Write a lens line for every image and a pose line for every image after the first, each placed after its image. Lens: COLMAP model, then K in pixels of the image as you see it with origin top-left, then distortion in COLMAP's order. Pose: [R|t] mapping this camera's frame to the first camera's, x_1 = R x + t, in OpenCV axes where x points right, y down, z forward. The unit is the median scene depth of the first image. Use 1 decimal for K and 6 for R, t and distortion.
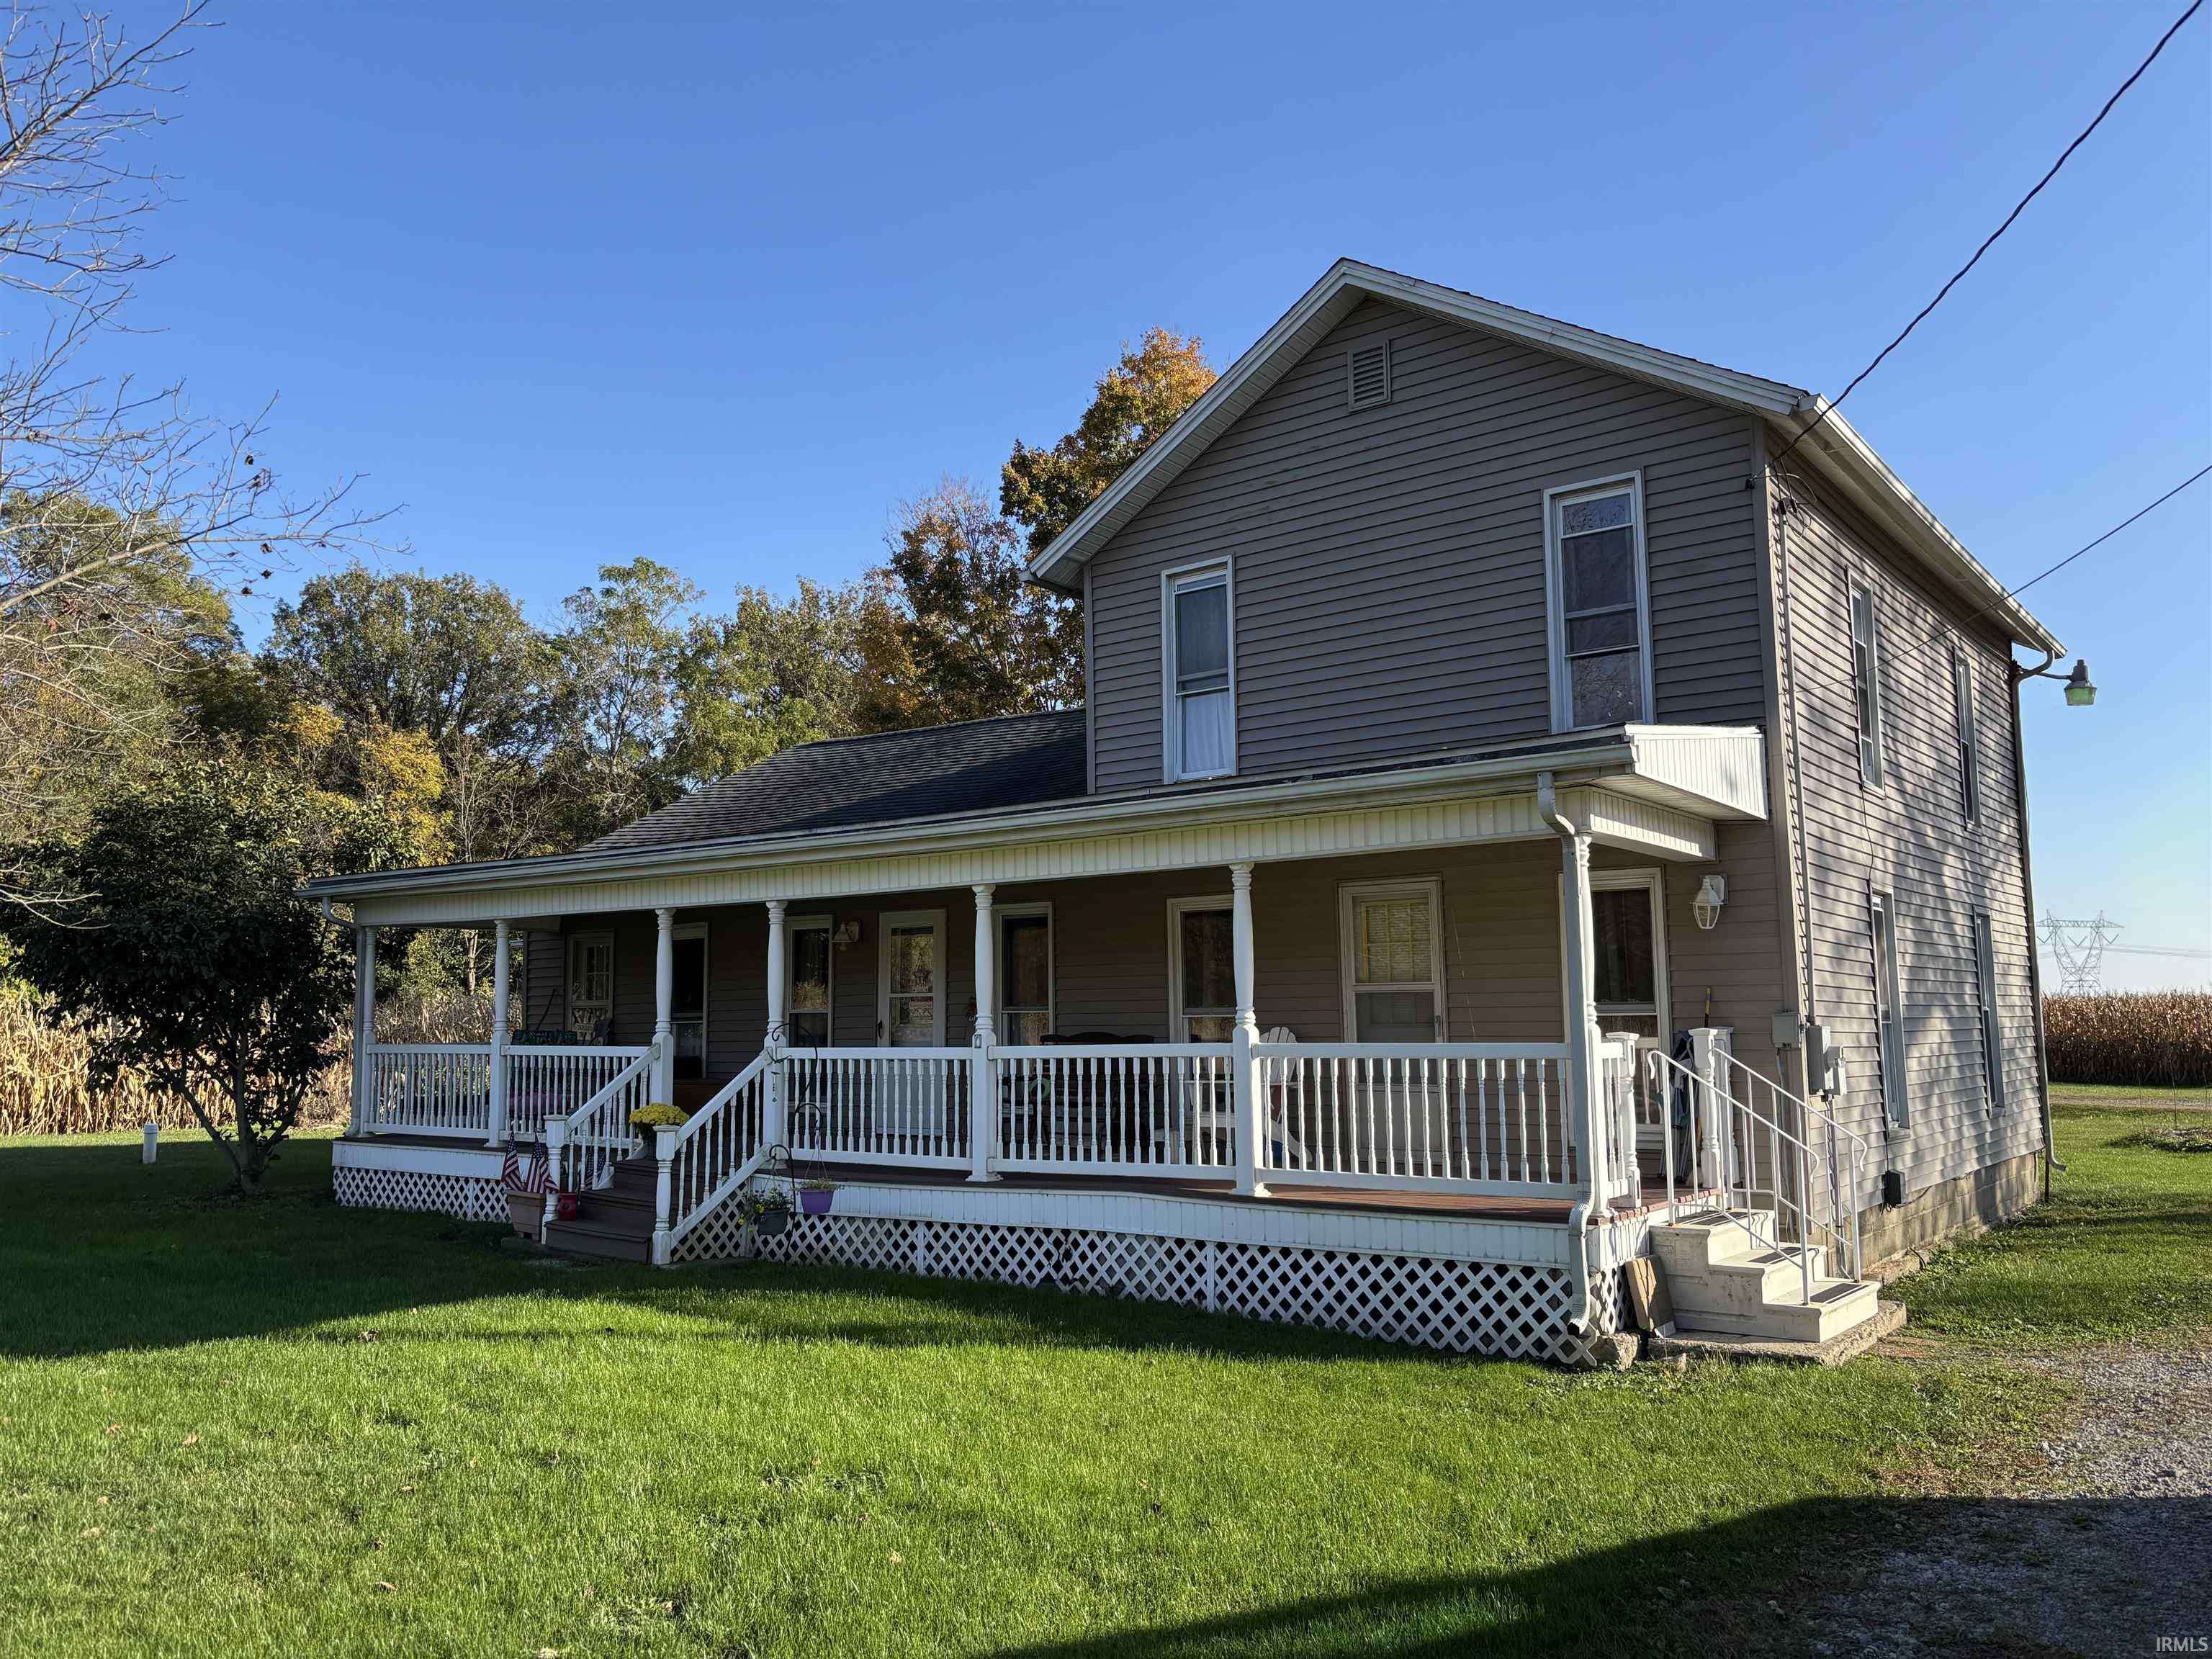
lens RADIAL K [[1659.5, 0, 1106.0], [0, 1659.5, 829.5], [0, 0, 1]] dist [0.015827, -0.000088]
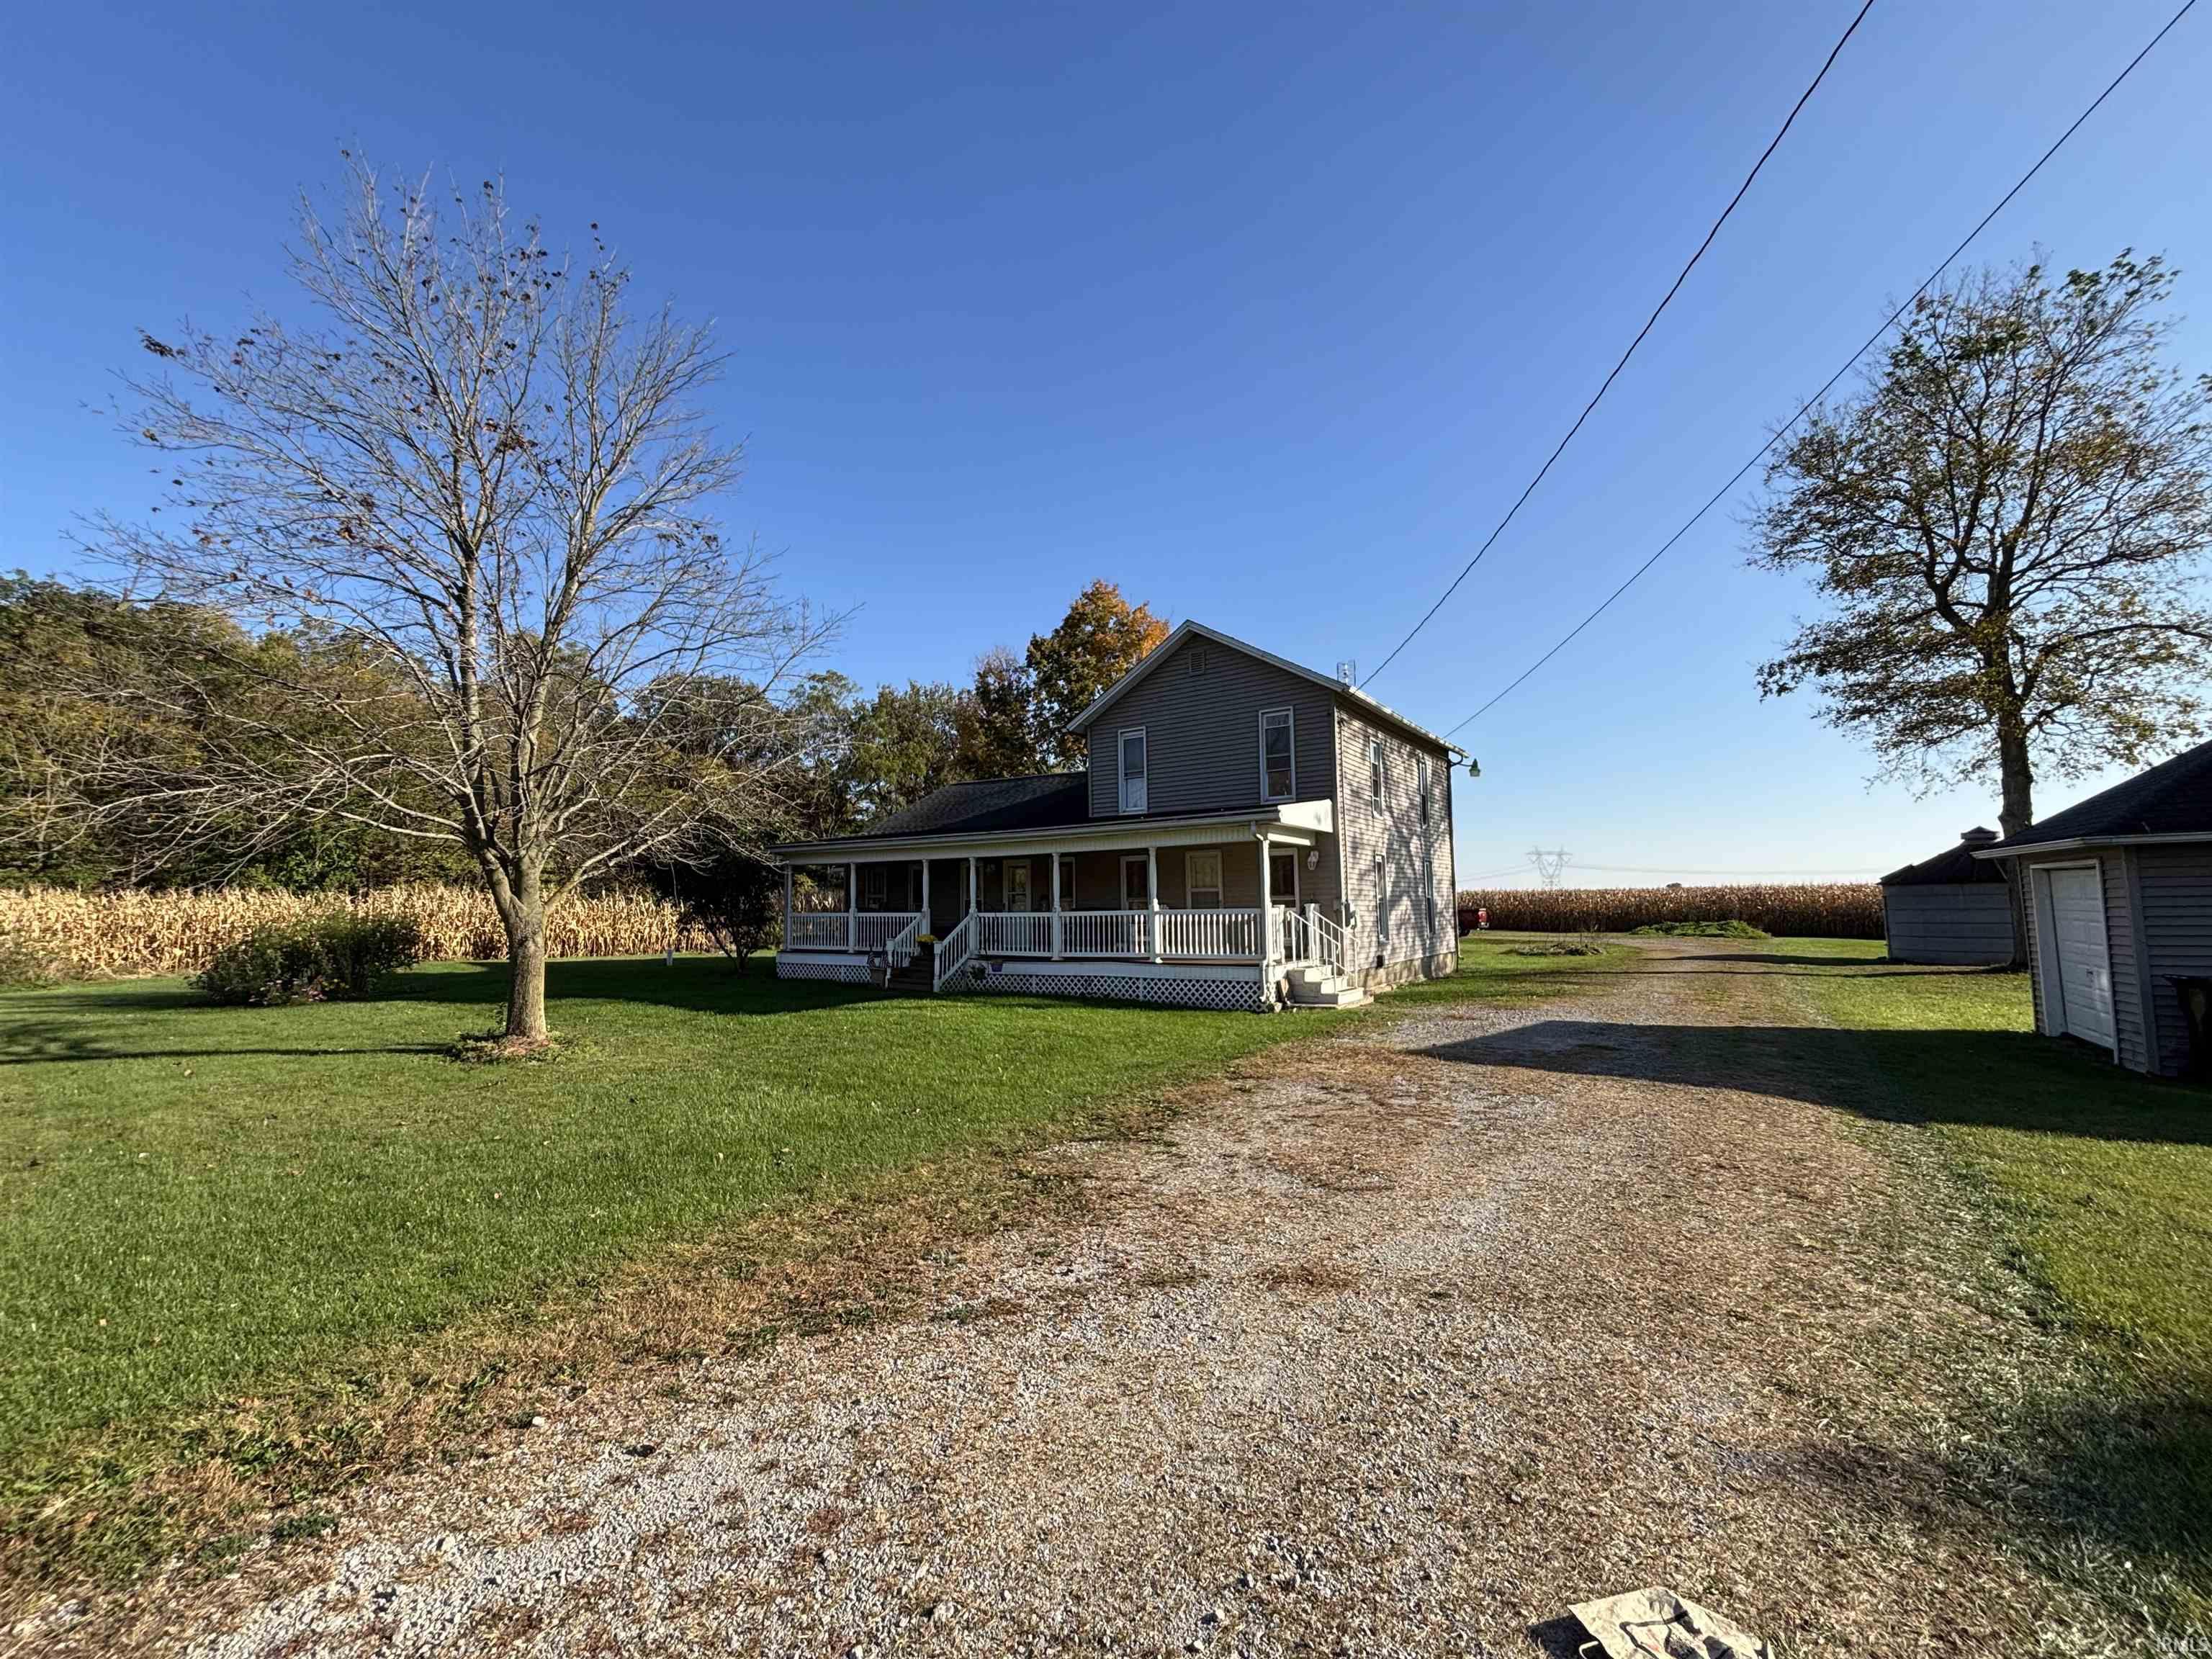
lens RADIAL K [[893.0, 0, 1106.0], [0, 893.0, 829.5], [0, 0, 1]] dist [-0.000156, 0.000001]
pose [[0.998368, 0.001260, 0.057101, -0.069451], [-0.003072, 0.999494, 0.031651, -0.047776], [-0.057032, -0.031774, 0.997867, -0.430994]]
